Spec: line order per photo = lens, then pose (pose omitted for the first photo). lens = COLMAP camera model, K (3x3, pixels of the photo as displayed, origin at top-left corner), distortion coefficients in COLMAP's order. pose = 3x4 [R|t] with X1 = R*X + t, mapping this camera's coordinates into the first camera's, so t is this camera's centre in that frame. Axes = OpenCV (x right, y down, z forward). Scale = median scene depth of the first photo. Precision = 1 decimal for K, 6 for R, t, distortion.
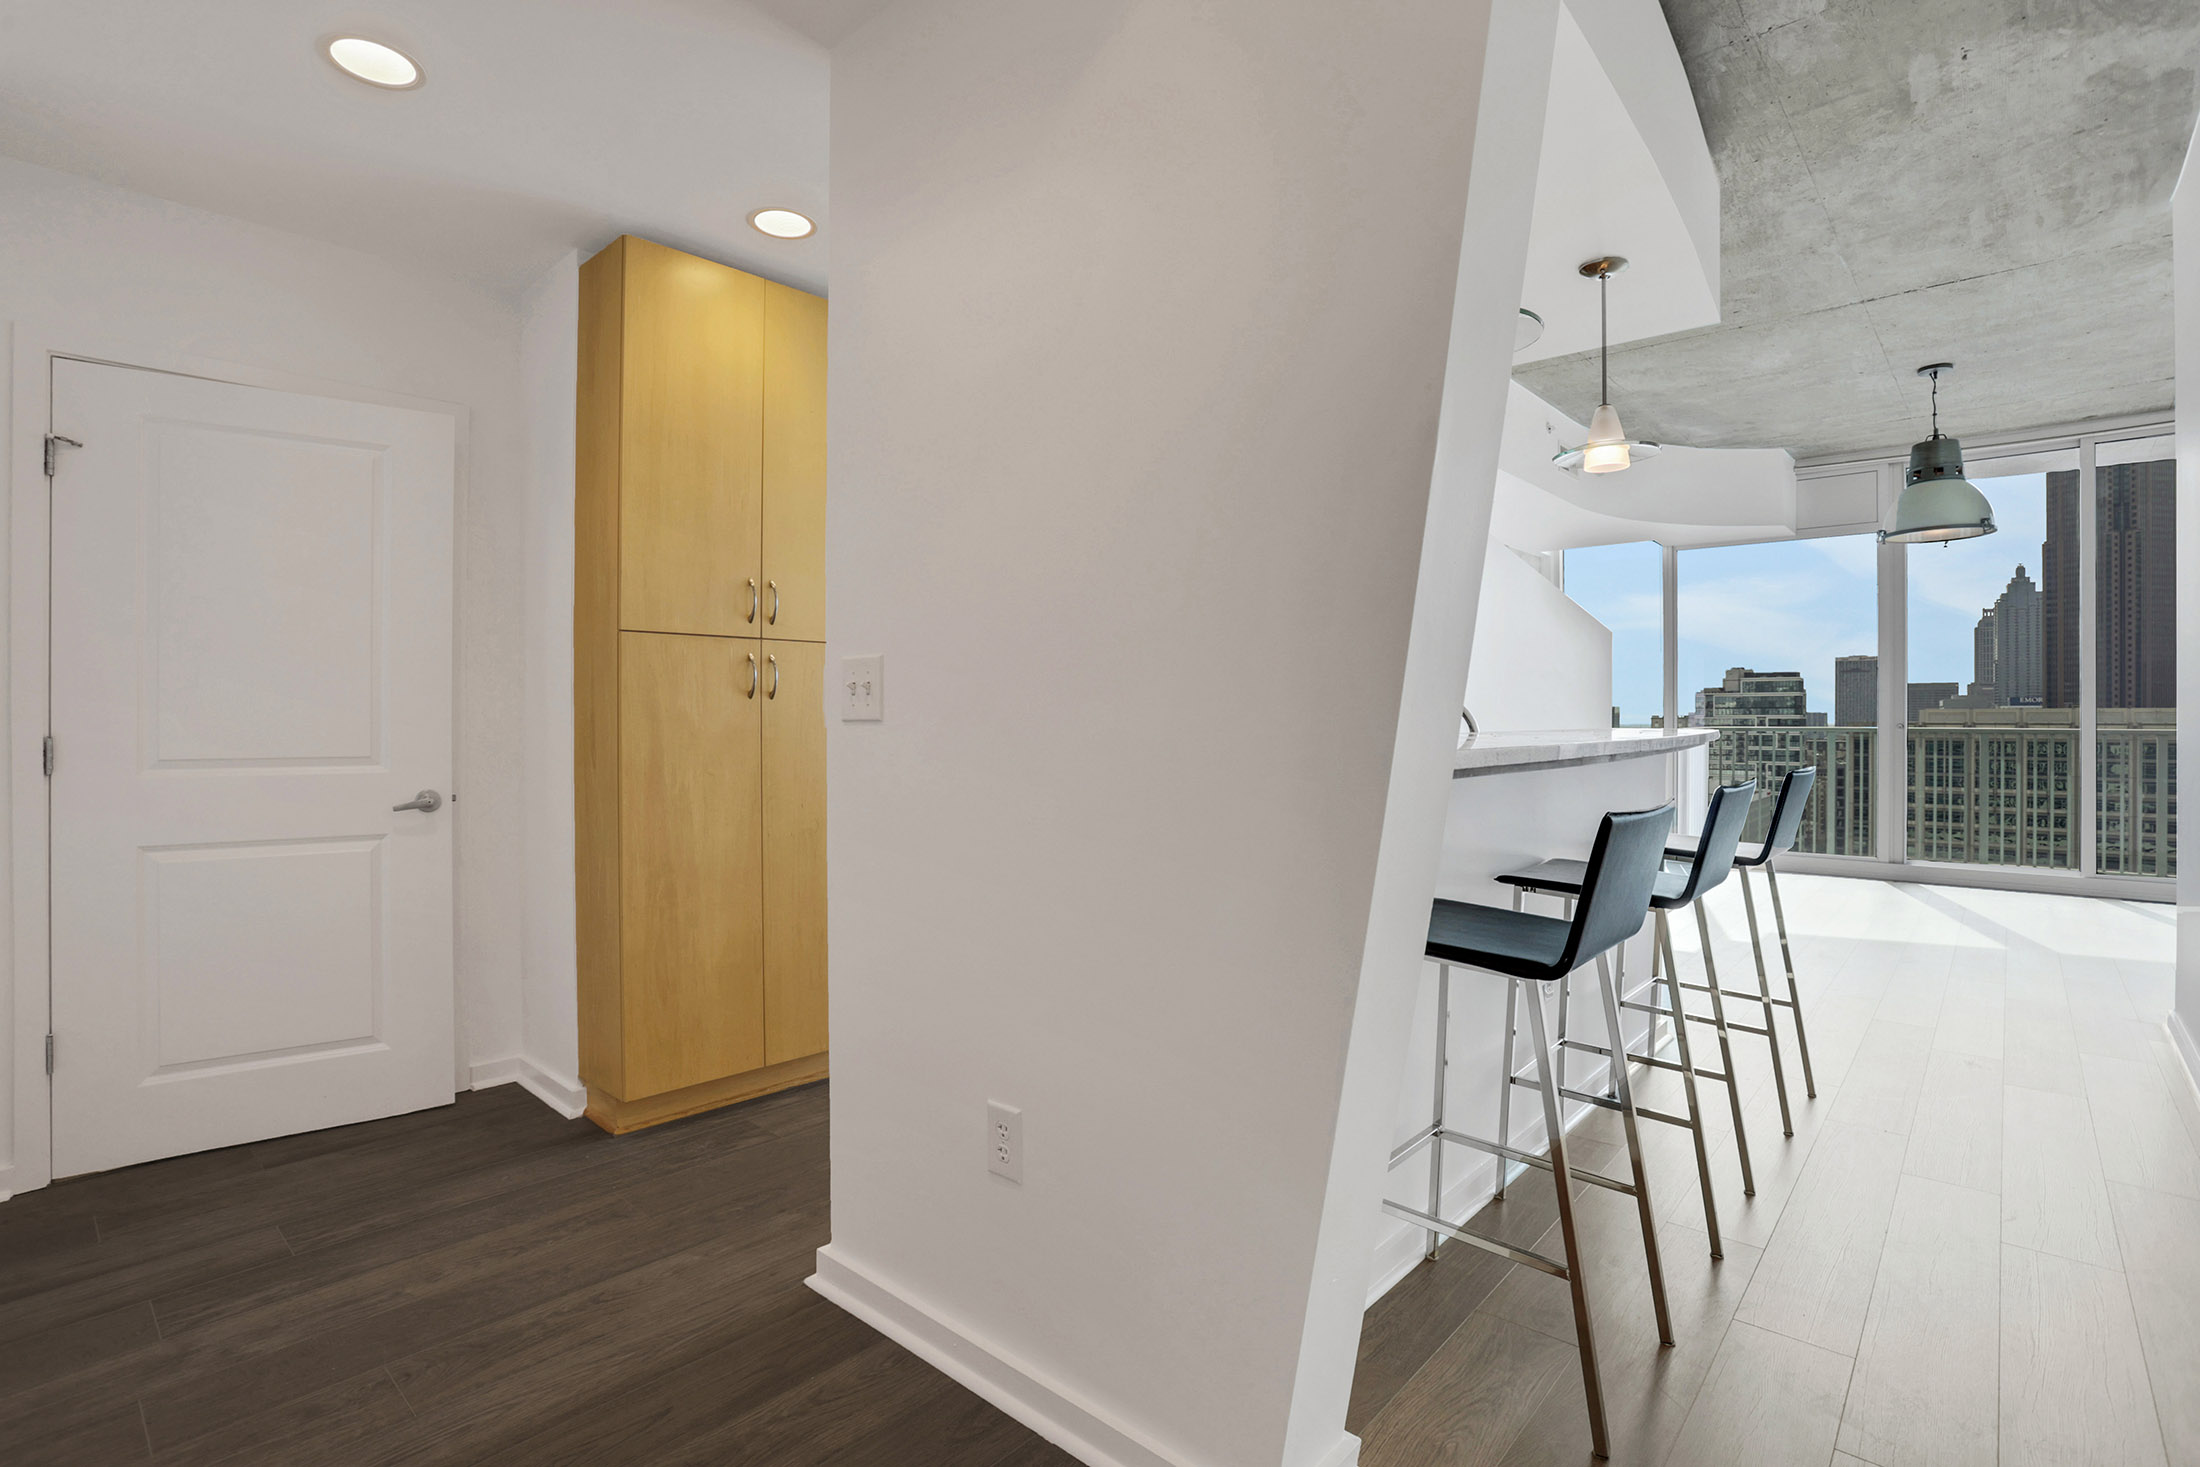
lens RADIAL K [[1026.3, 0, 1095.4], [0, 1026.3, 733.2], [0, 0, 1]] dist [-0.031762, 0.000571]
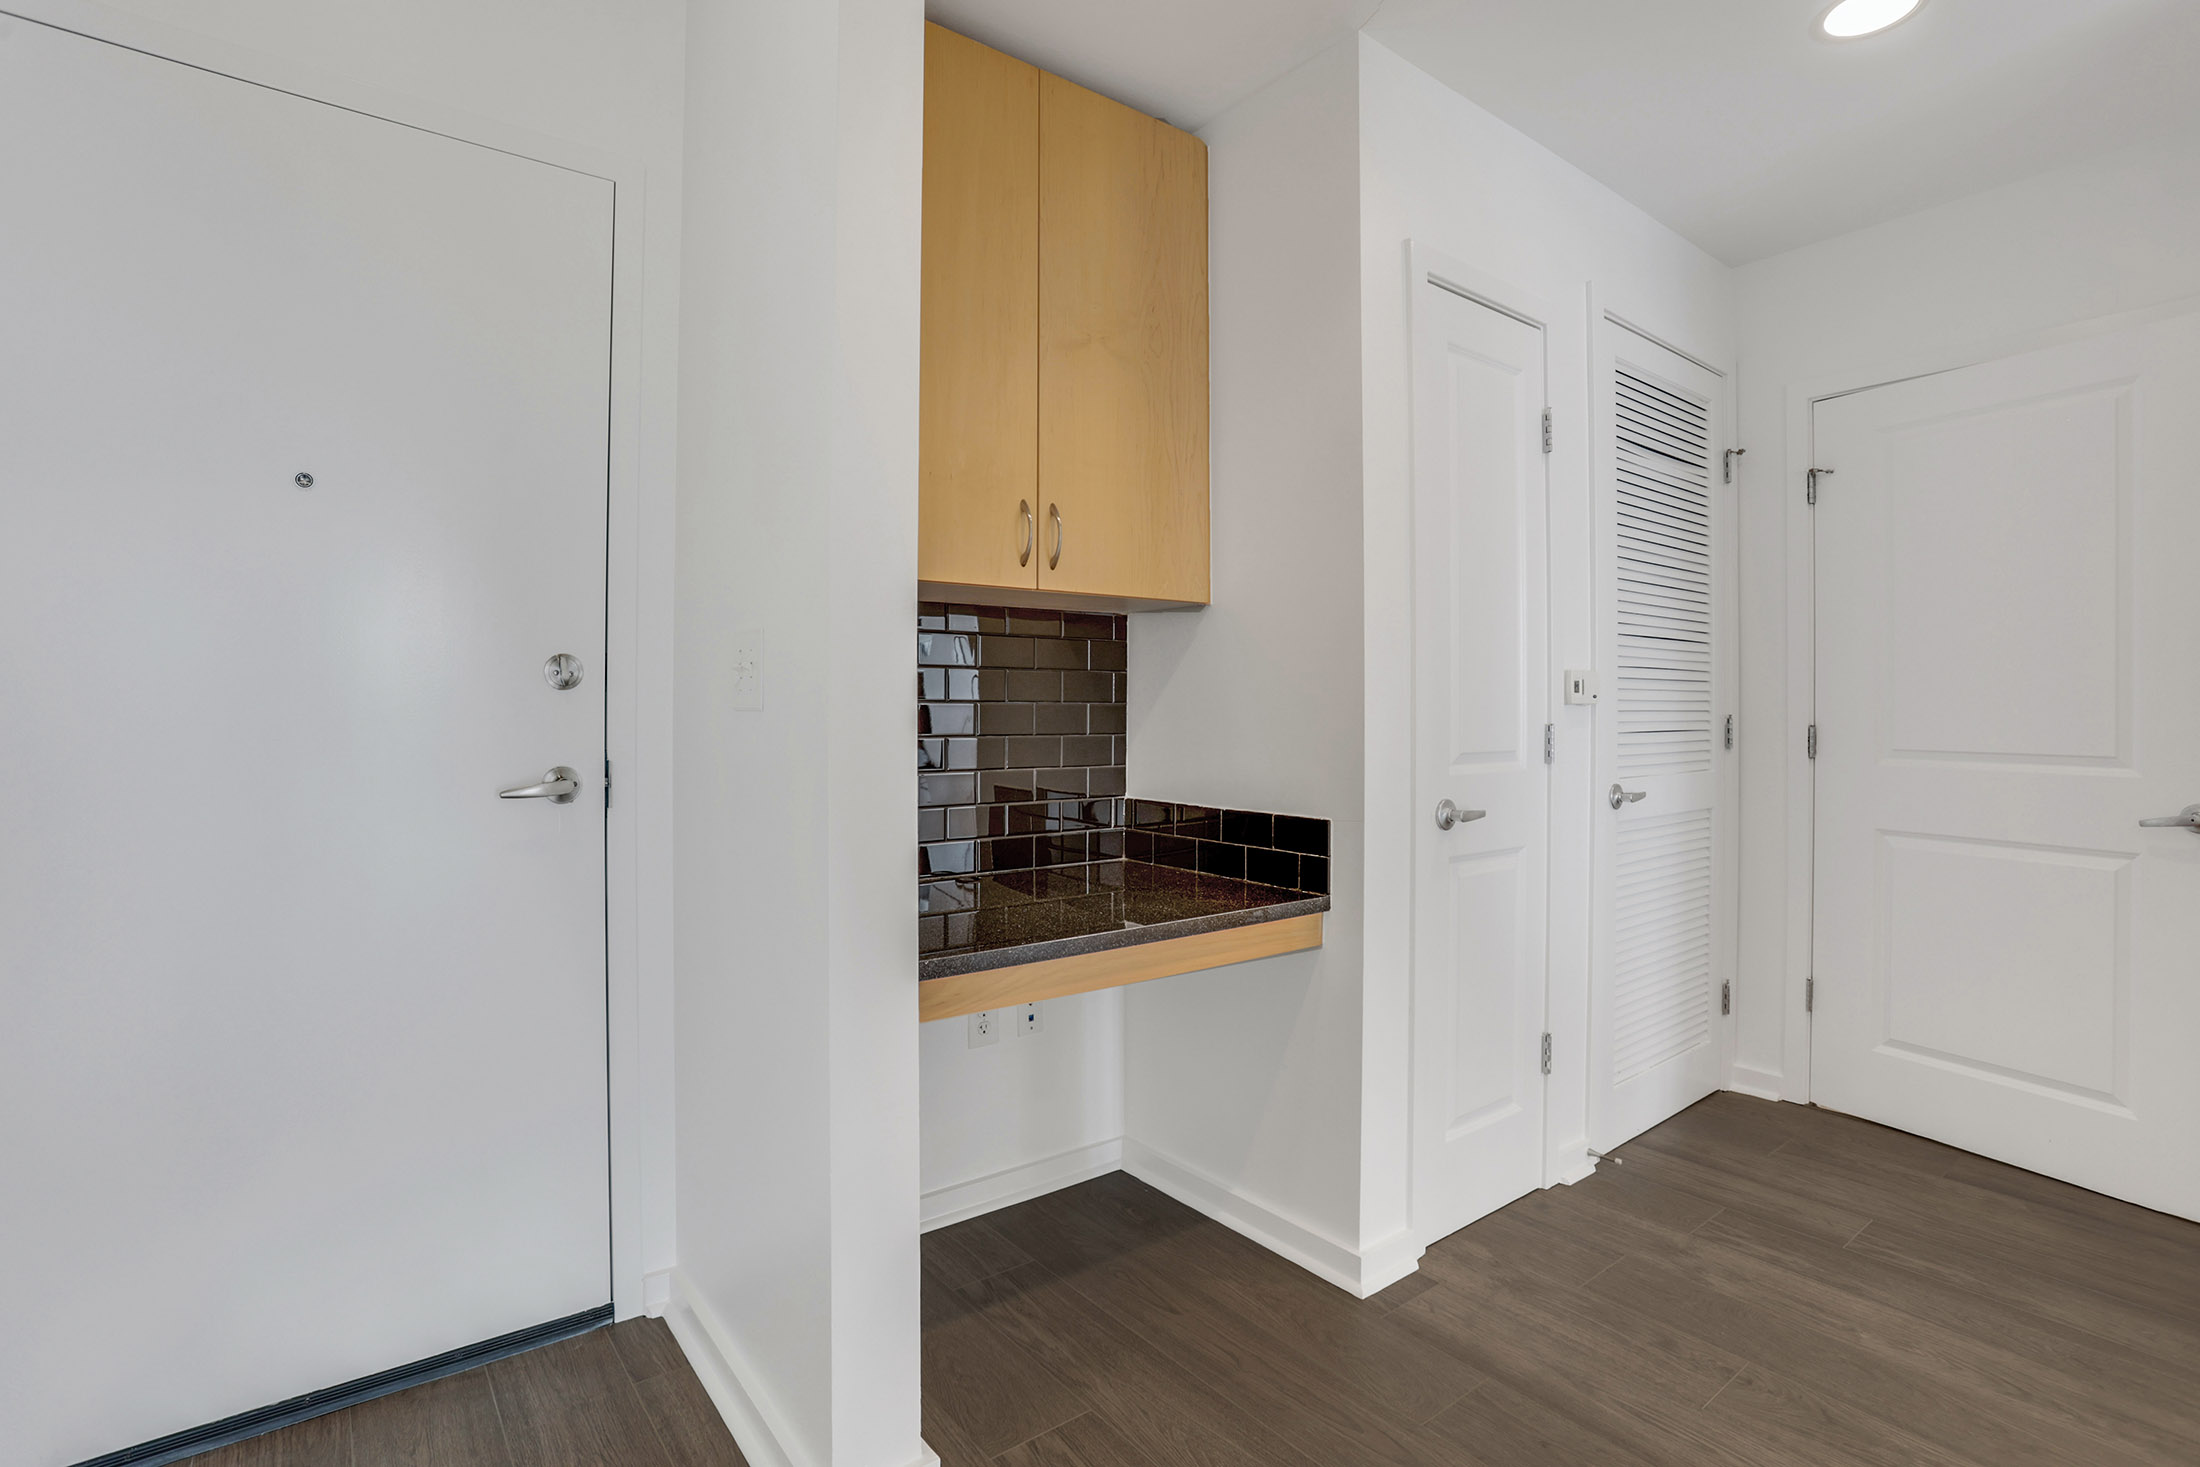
lens RADIAL K [[1047.6, 0, 1120.0], [0, 1047.6, 716.8], [0, 0, 1]] dist [-0.057144, 0.016495]
pose [[-0.184849, 0.010383, -0.982712, 0.319764], [-0.017600, 0.999749, 0.013873, -0.008900], [0.982609, 0.019860, -0.184620, 0.462954]]
